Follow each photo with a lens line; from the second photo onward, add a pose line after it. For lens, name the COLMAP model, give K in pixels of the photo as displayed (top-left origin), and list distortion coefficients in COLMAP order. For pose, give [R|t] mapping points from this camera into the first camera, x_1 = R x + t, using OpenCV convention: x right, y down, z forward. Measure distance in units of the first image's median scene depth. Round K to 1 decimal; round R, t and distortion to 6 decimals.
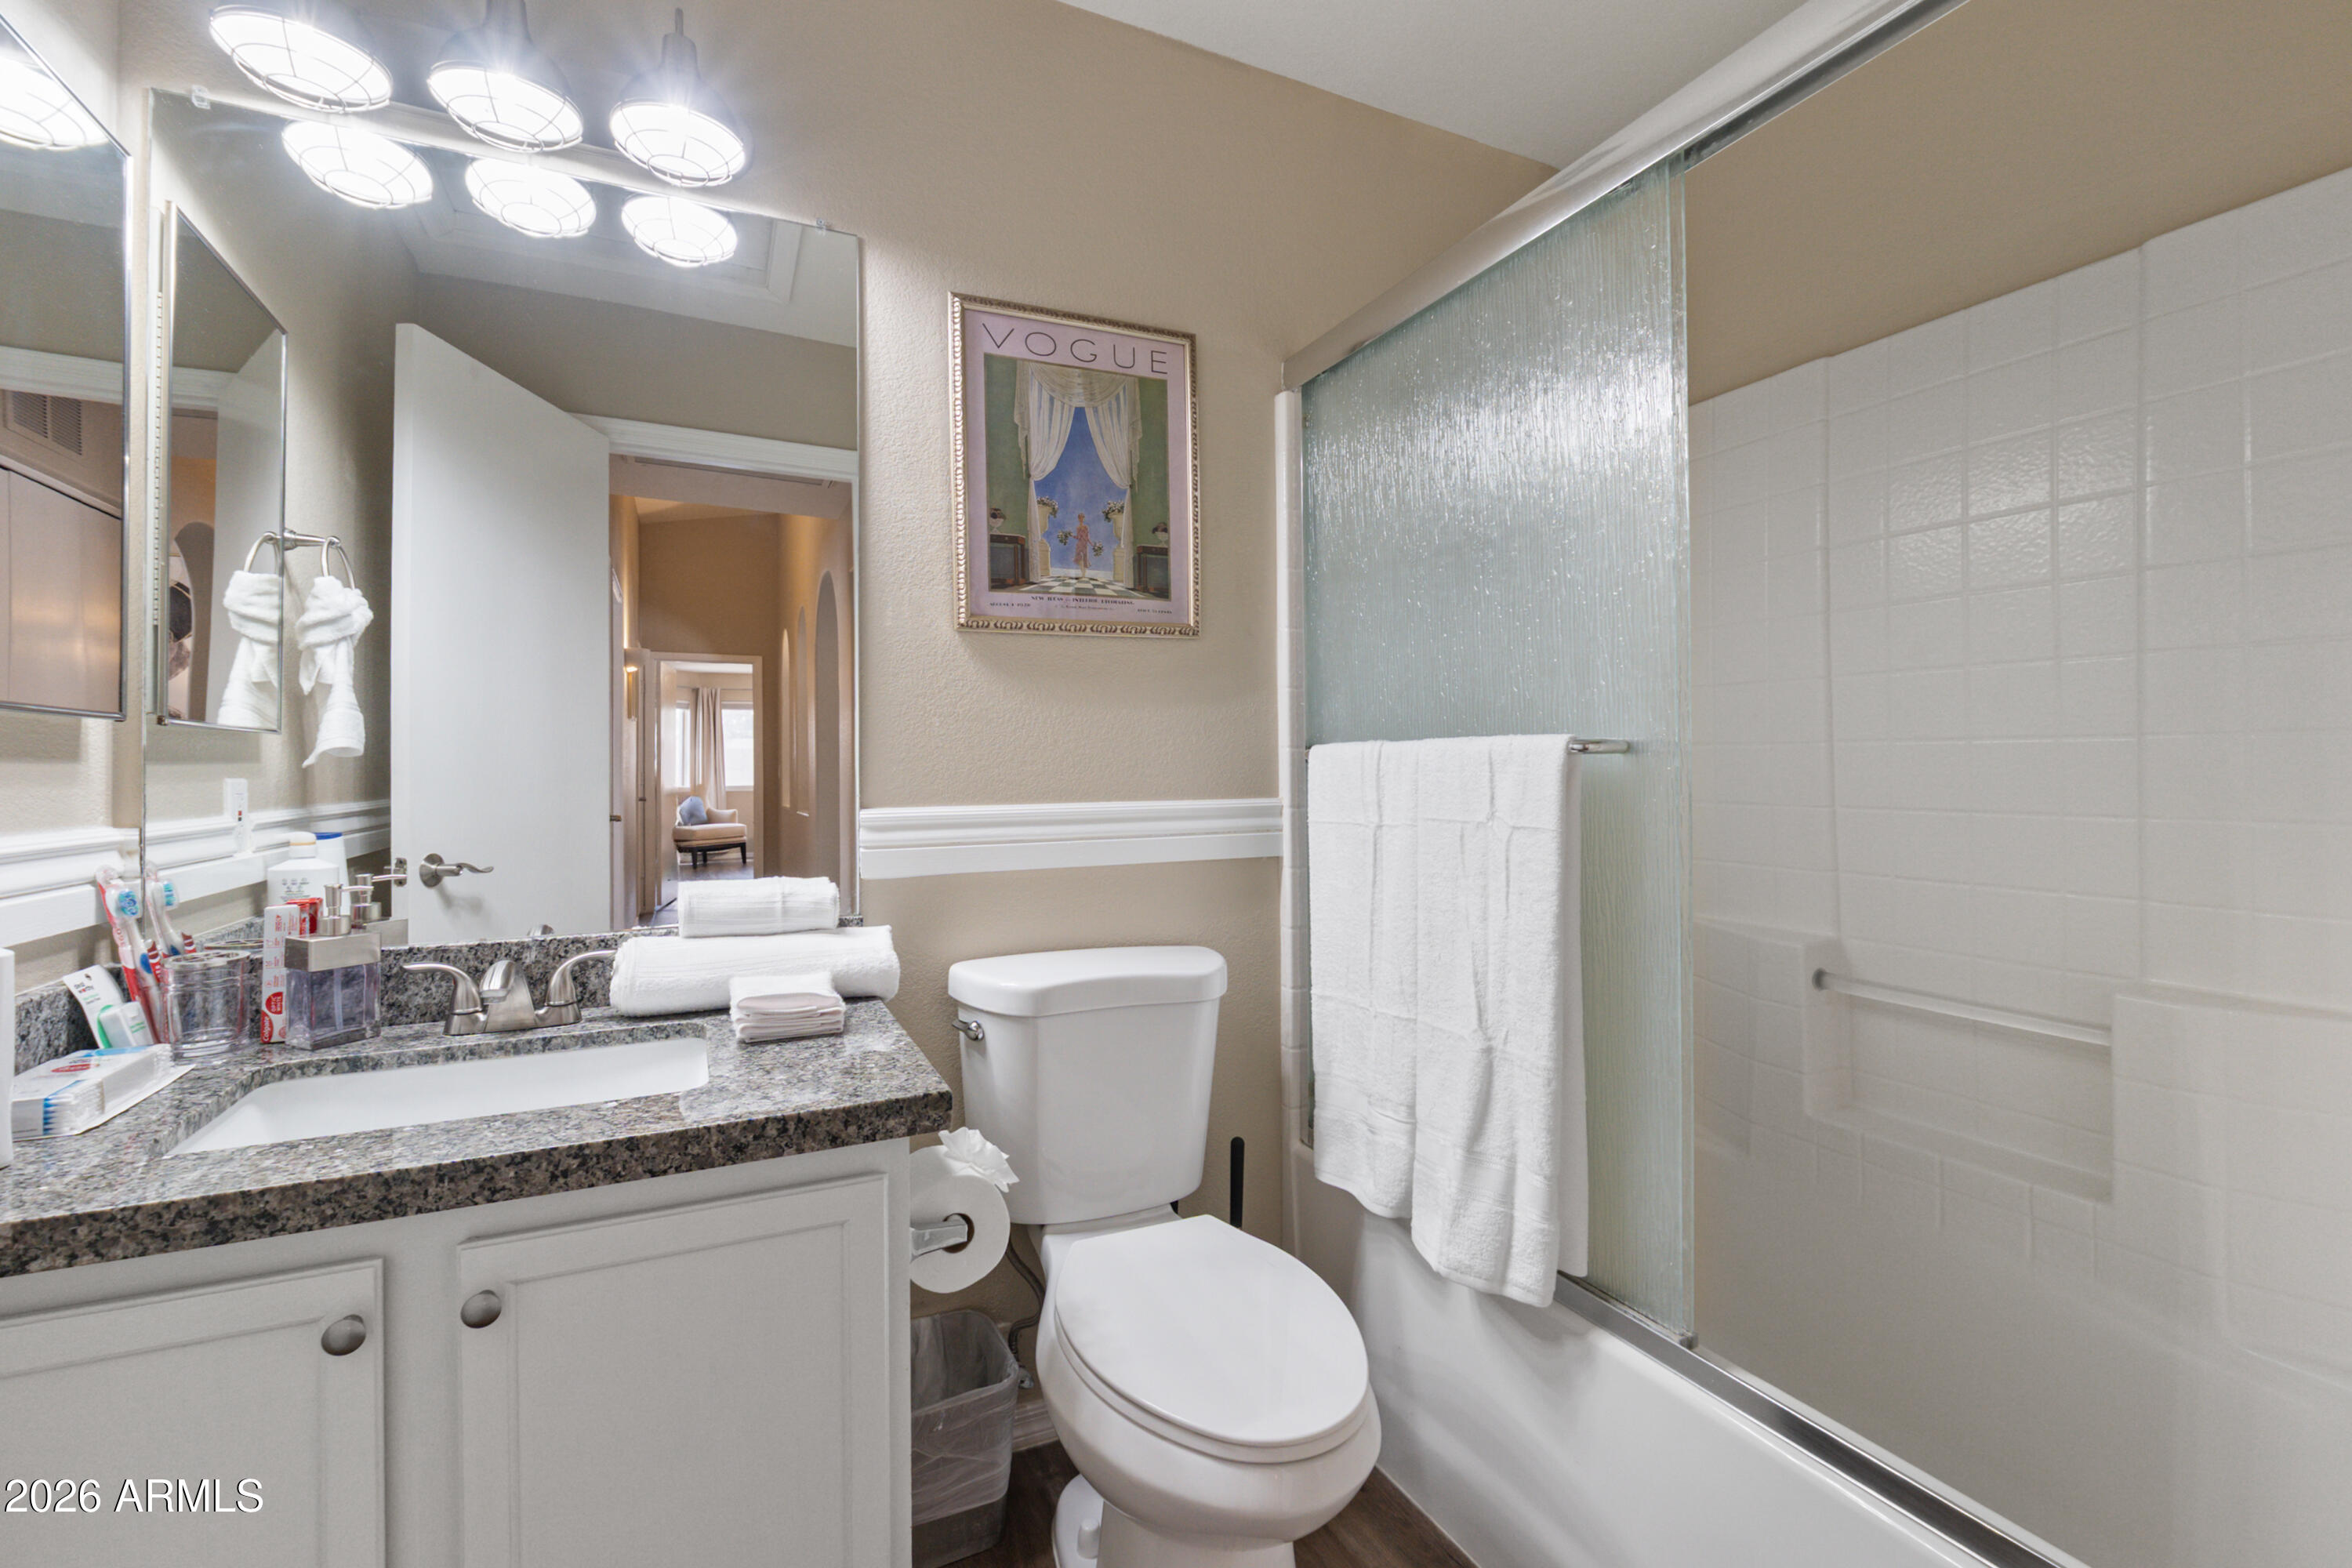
lens RADIAL K [[1003.4, 0, 1166.6], [0, 1003.4, 772.6], [0, 0, 1]] dist [-0.007229, -0.000416]
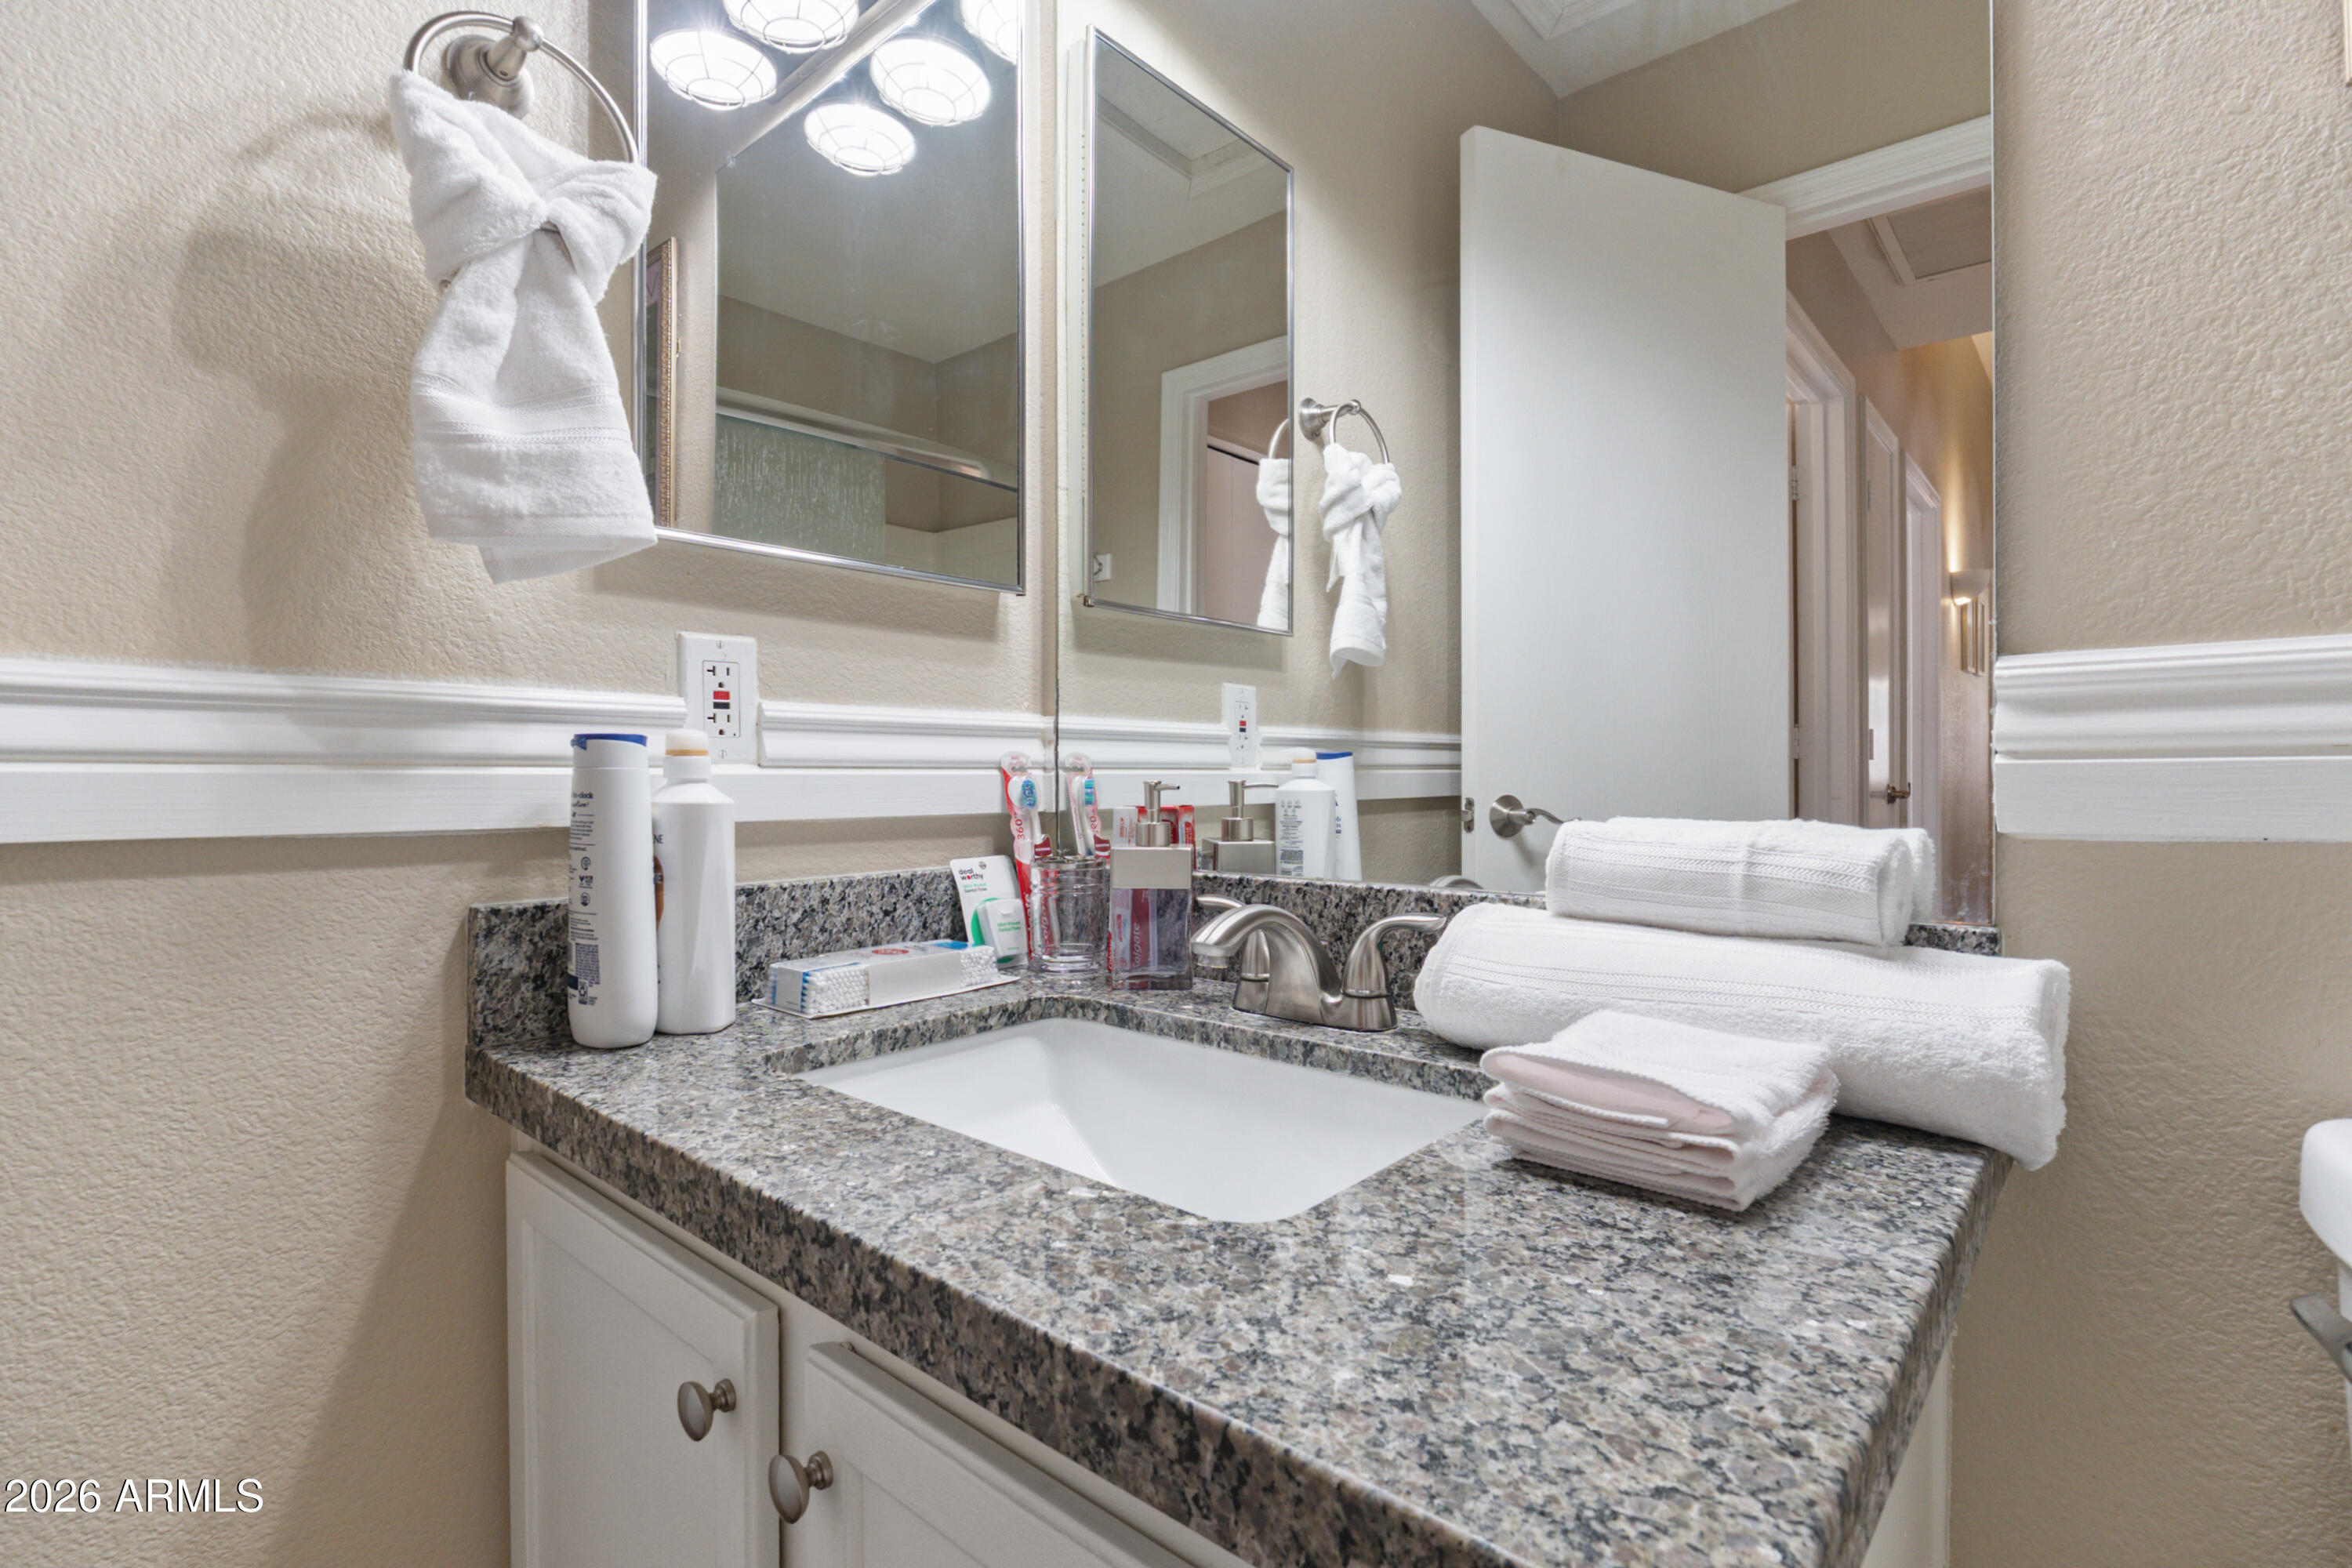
lens RADIAL K [[1108.2, 0, 1165.9], [0, 1108.2, 796.4], [0, 0, 1]] dist [-0.009008, 0.000058]
pose [[0.379108, 0.019496, -0.925147, -0.041937], [-0.002785, 0.999798, 0.019928, 0.107836], [0.925348, -0.004978, 0.379085, 0.692161]]
